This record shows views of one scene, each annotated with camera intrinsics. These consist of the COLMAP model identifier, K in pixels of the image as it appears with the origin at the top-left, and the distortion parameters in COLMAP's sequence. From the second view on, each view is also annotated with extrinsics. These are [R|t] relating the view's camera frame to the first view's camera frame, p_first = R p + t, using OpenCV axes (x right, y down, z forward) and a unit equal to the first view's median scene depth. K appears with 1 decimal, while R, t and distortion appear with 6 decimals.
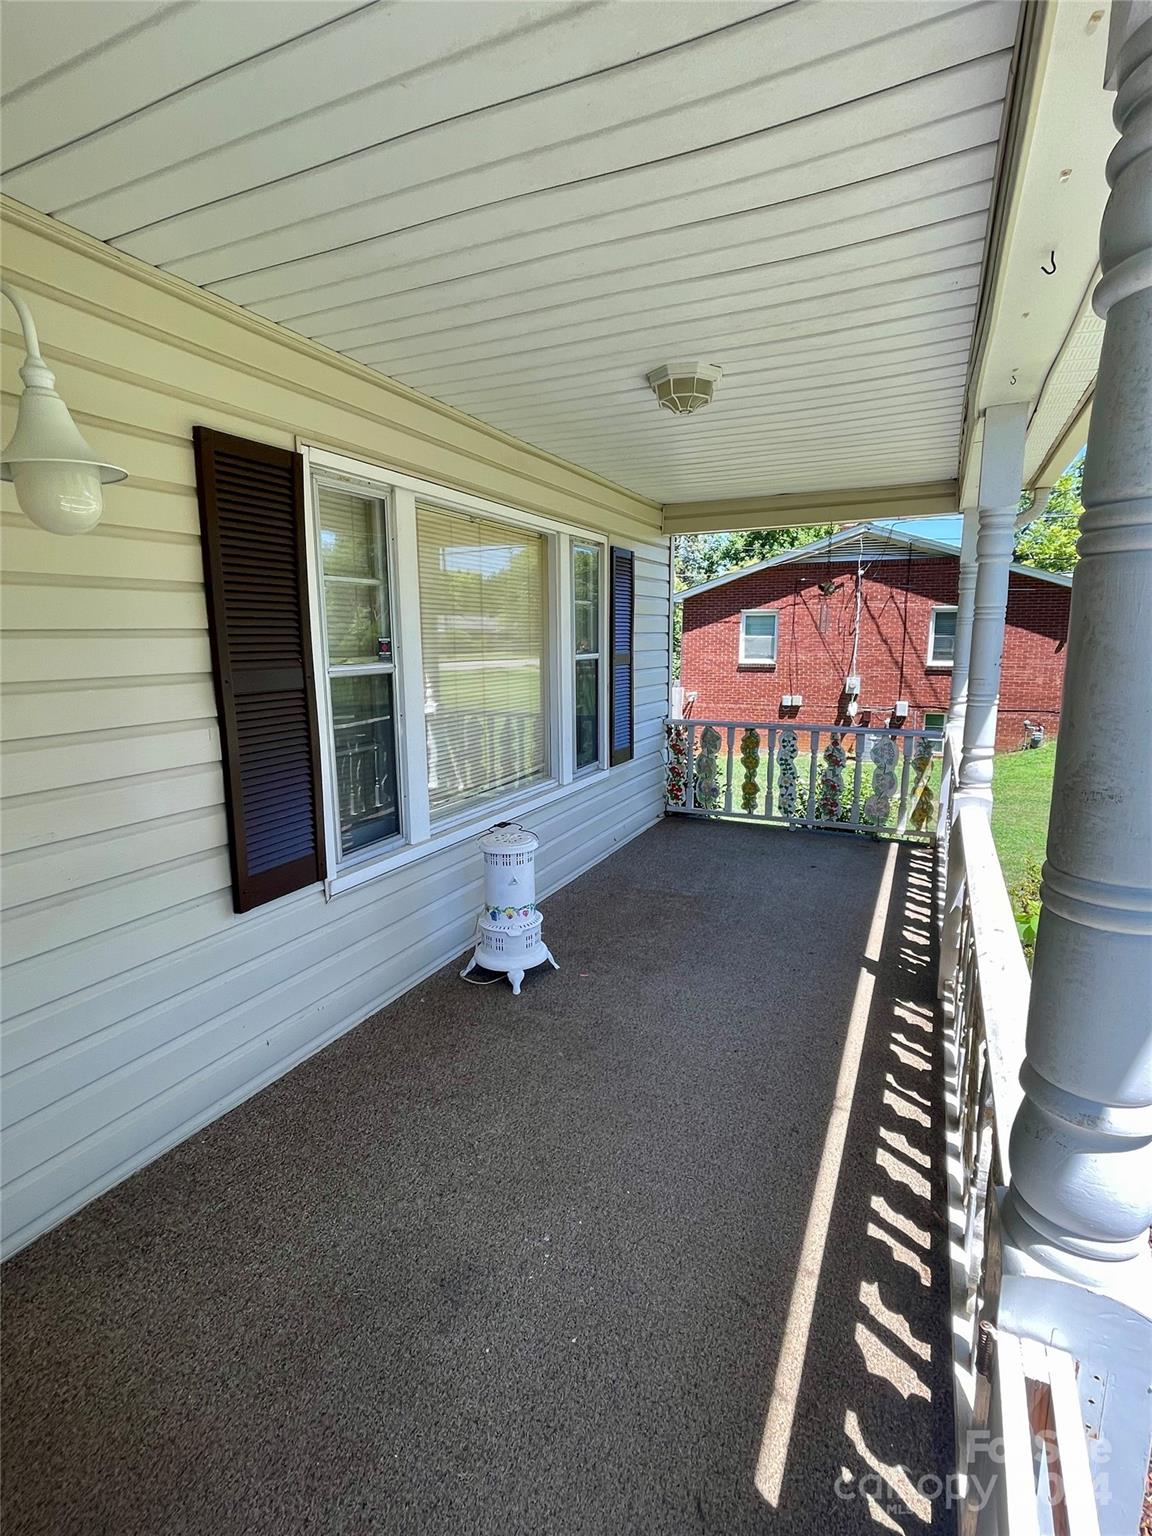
lens RADIAL K [[713.5, 0, 574.8], [0, 713.5, 761.3], [0, 0, 1]] dist [-0.001963, 0.001221]
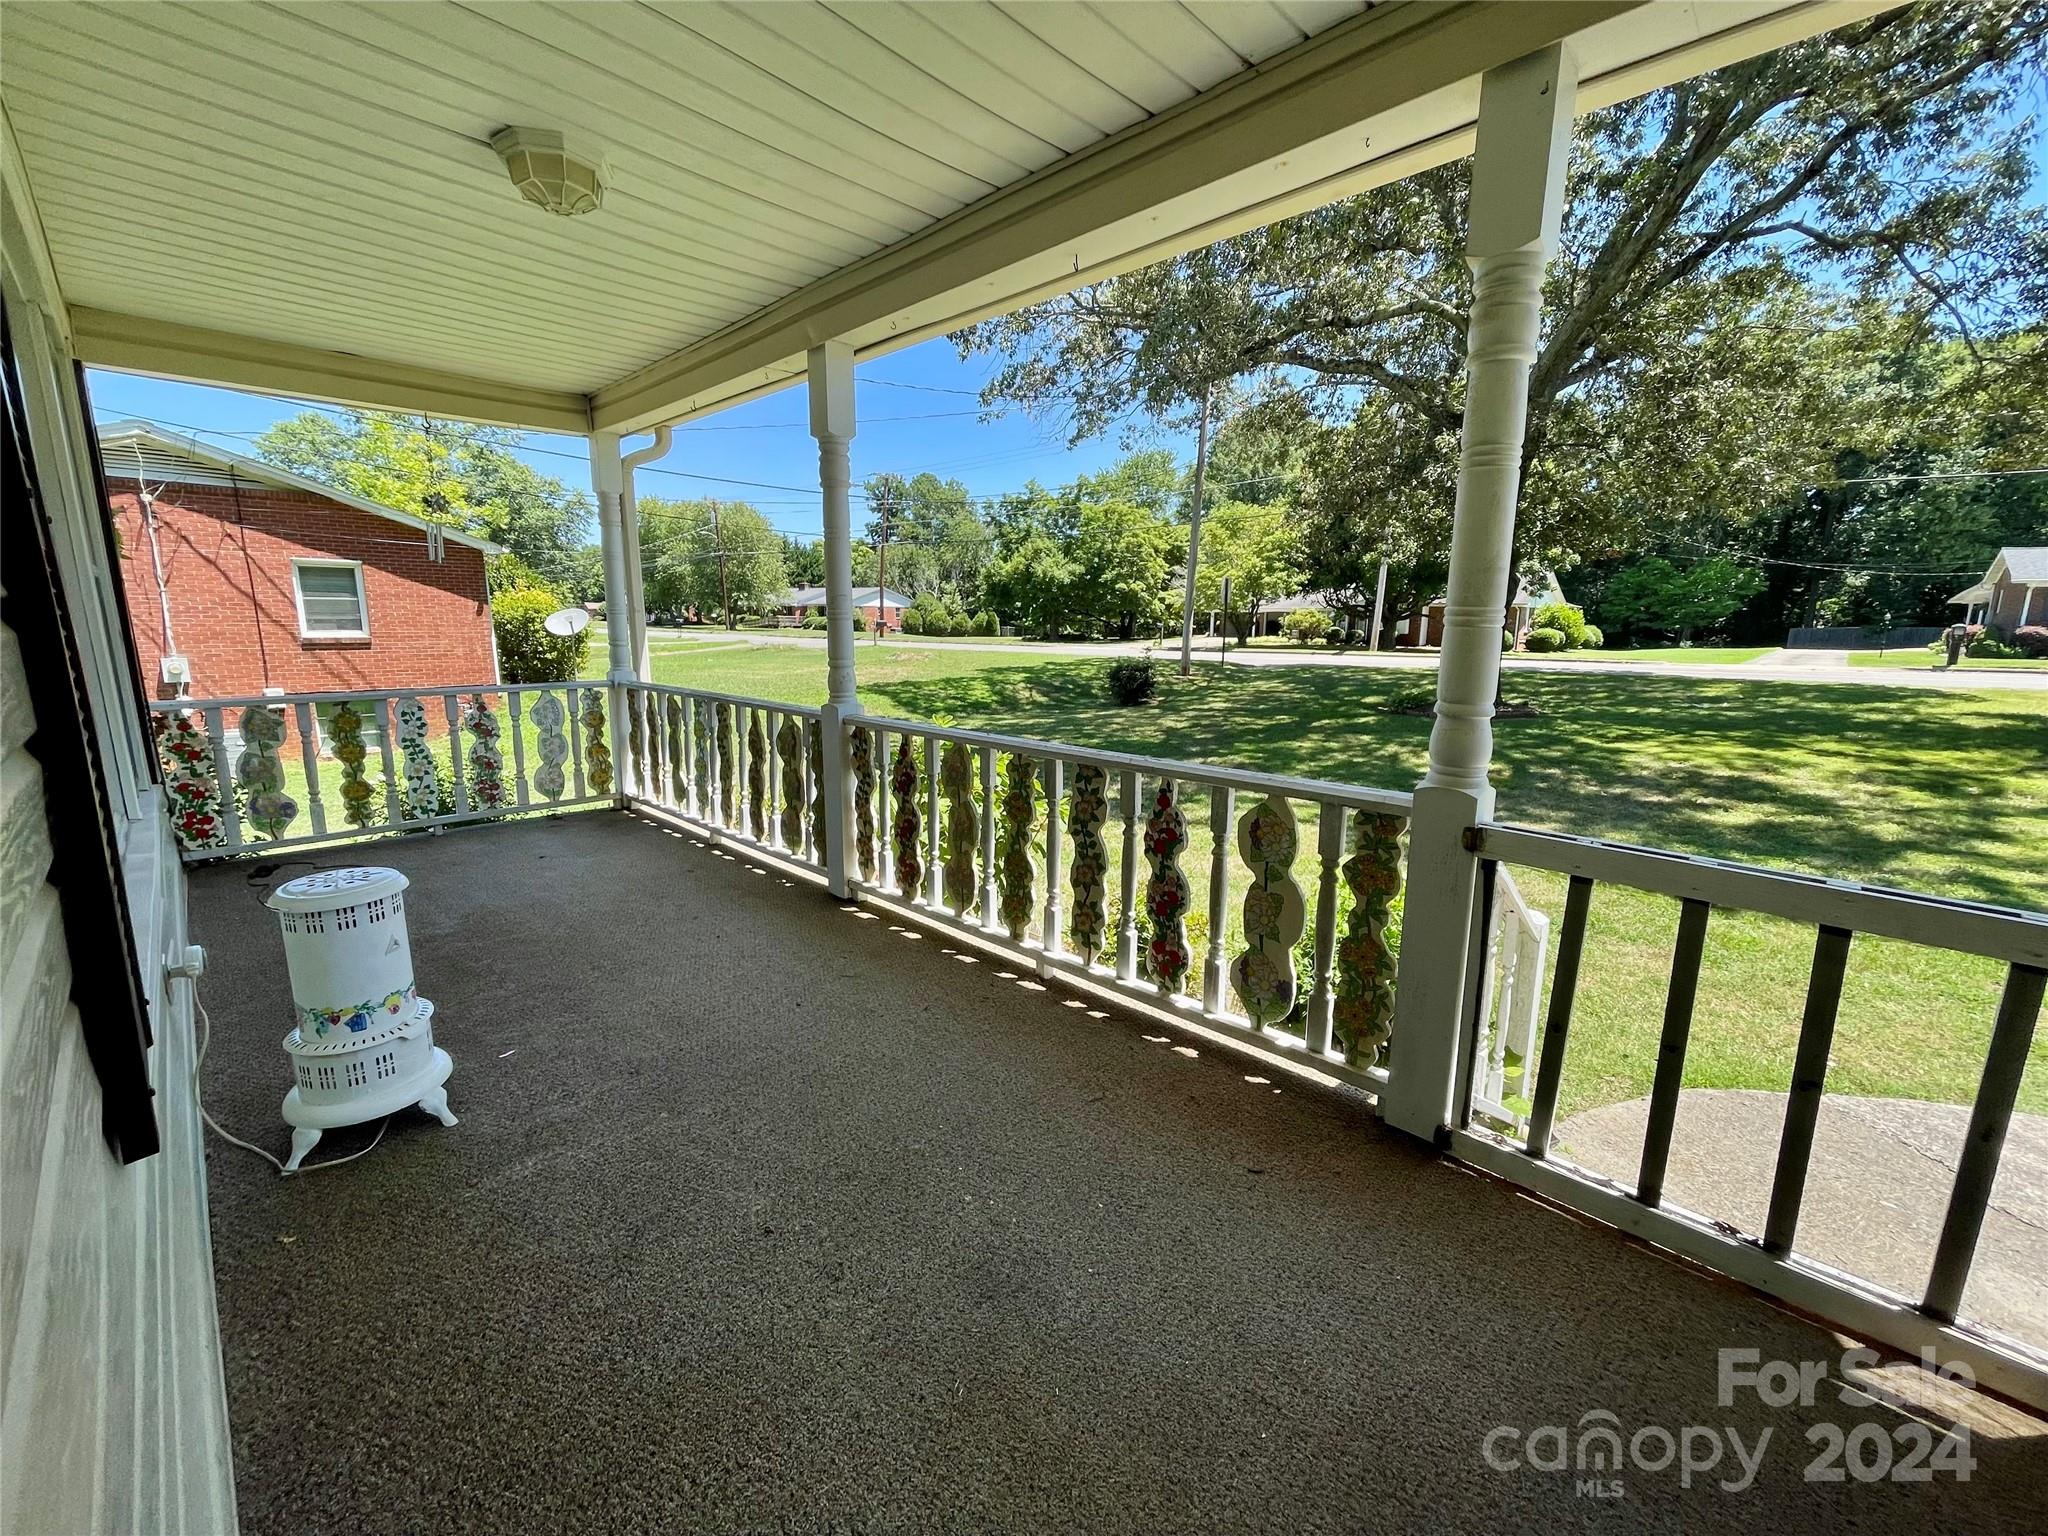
lens RADIAL K [[823.3, 0, 976.6], [0, 823.3, 774.9], [0, 0, 1]] dist [-0.000967, 0.000335]
pose [[0.348870, -0.170412, 0.921547, -0.267850], [0.148955, 0.980912, 0.124999, 0.013539], [-0.925258, 0.093660, 0.367594, 0.175880]]
